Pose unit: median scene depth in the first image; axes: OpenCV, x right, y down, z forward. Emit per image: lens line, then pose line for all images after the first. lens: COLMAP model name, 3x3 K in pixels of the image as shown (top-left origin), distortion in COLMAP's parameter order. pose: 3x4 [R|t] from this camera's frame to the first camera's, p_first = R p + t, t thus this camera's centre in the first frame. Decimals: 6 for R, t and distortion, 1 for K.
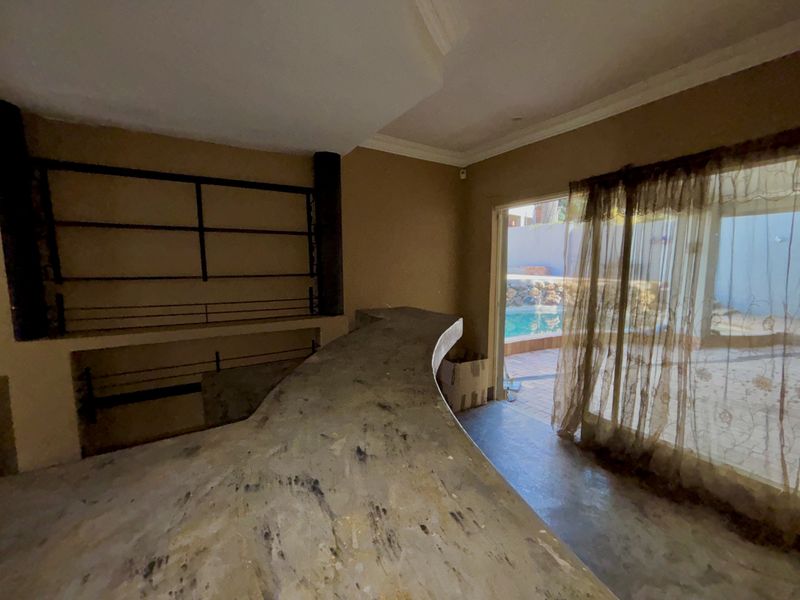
lens RADIAL K [[326.1, 0, 398.3], [0, 326.1, 298.4], [0, 0, 1]] dist [0.003921, -0.000222]
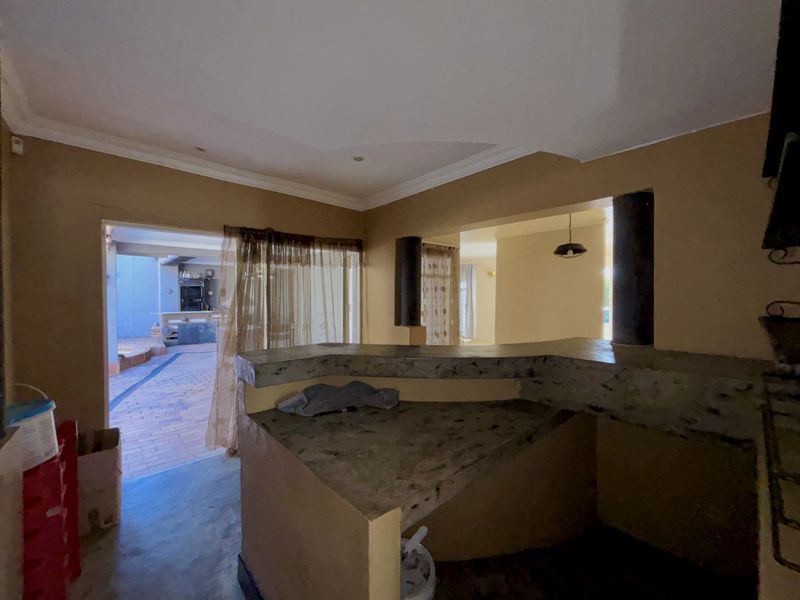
lens RADIAL K [[326.1, 0, 398.3], [0, 326.1, 298.4], [0, 0, 1]] dist [0.003921, -0.000222]
pose [[-0.187859, -0.006826, 0.982172, -0.591036], [0.108980, 0.993656, 0.027750, -0.060890], [-0.976131, 0.112251, -0.185924, 0.559851]]
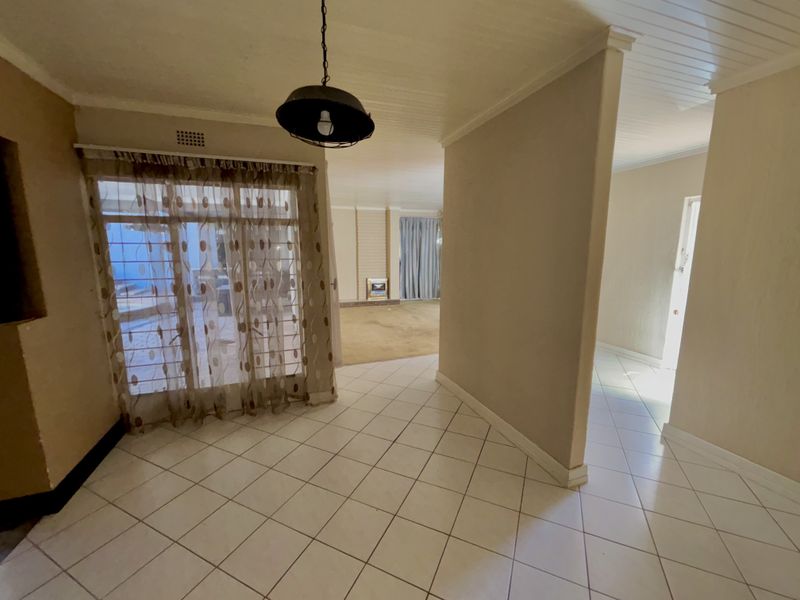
lens RADIAL K [[326.1, 0, 398.3], [0, 326.1, 298.4], [0, 0, 1]] dist [0.003921, -0.000222]
pose [[0.216221, -0.142315, 0.965917, 0.132282], [0.103025, 0.987122, 0.122377, 0.032288], [-0.970894, 0.073053, 0.228099, -0.477524]]
